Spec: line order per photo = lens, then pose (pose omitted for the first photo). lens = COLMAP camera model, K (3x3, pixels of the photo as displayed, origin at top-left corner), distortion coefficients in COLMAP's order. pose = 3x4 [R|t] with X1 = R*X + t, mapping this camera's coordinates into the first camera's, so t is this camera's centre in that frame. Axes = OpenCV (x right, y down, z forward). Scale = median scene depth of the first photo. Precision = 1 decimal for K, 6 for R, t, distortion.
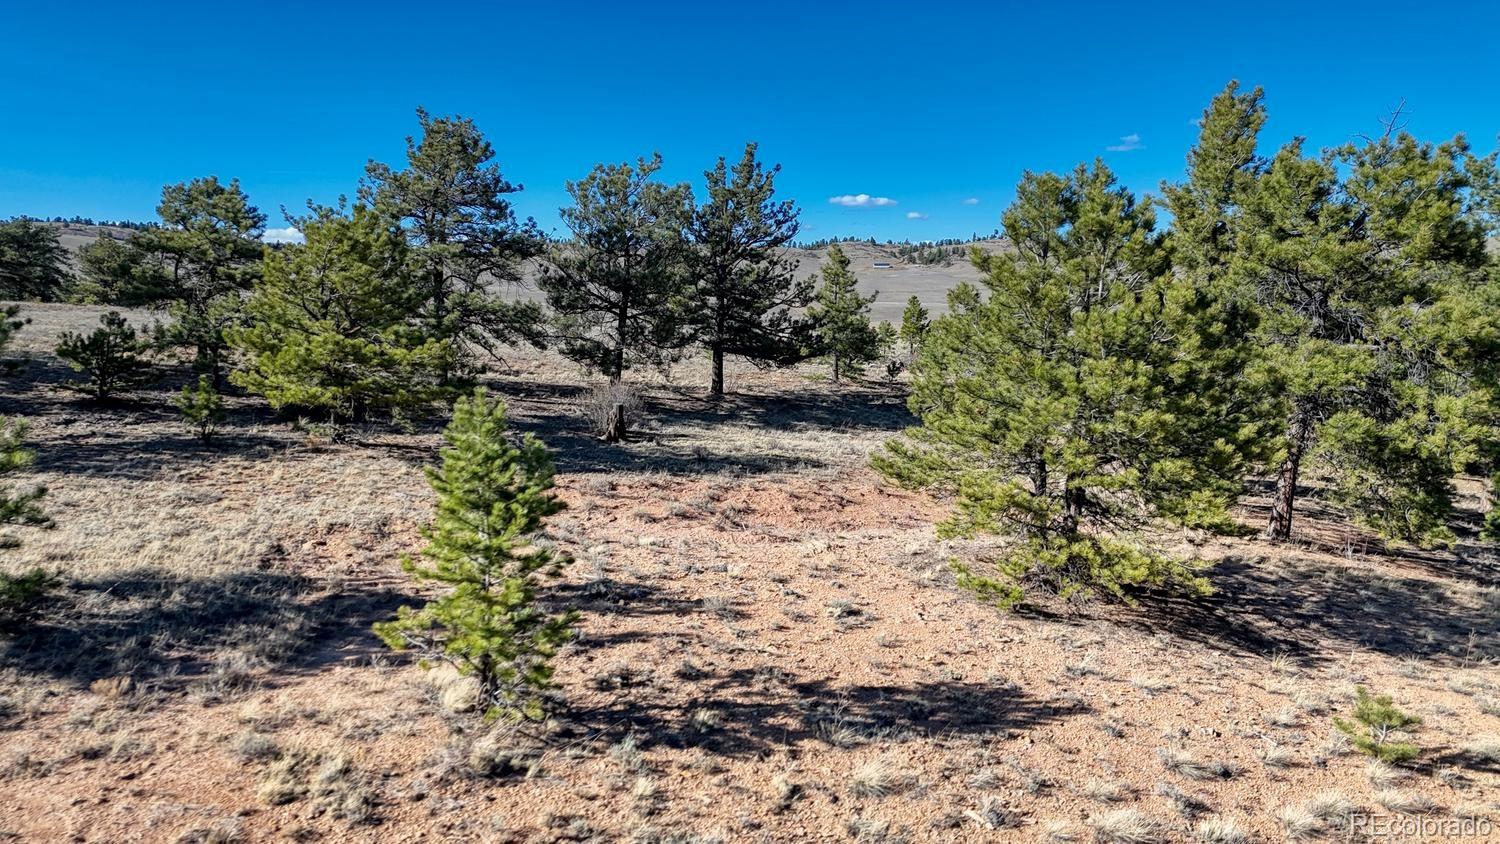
lens RADIAL K [[1097.9, 0, 751.3], [0, 1097.9, 398.7], [0, 0, 1]] dist [0.070499, -0.056297]
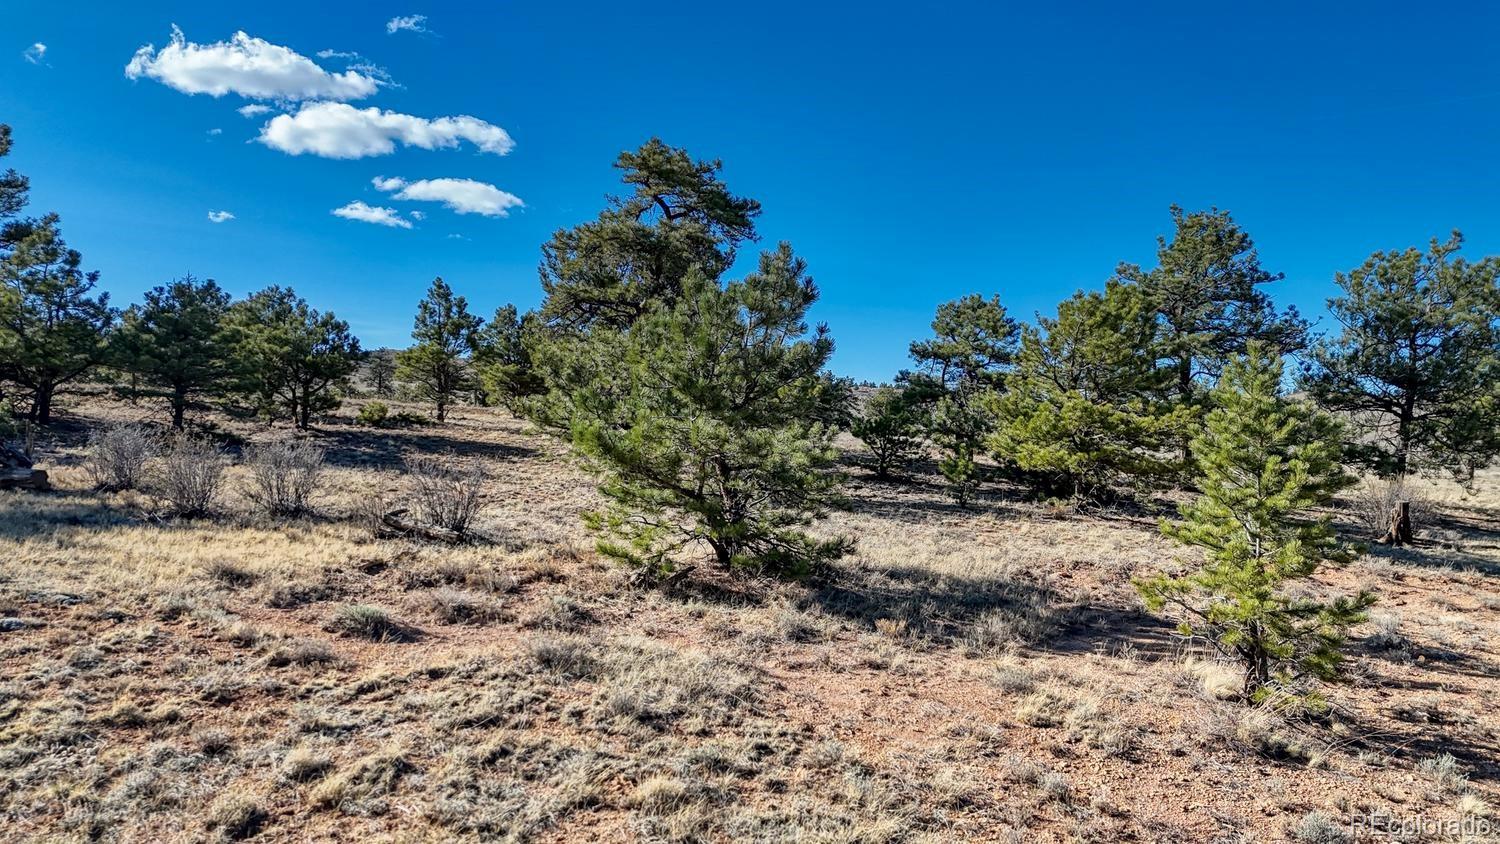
lens RADIAL K [[1097.9, 0, 759.0], [0, 1097.9, 395.6], [0, 0, 1]] dist [0.070499, -0.056297]
pose [[0.806345, -0.003339, -0.591436, -0.019764], [-0.080735, 0.990002, -0.115661, 0.117046], [0.585910, 0.141012, 0.798013, 0.010757]]
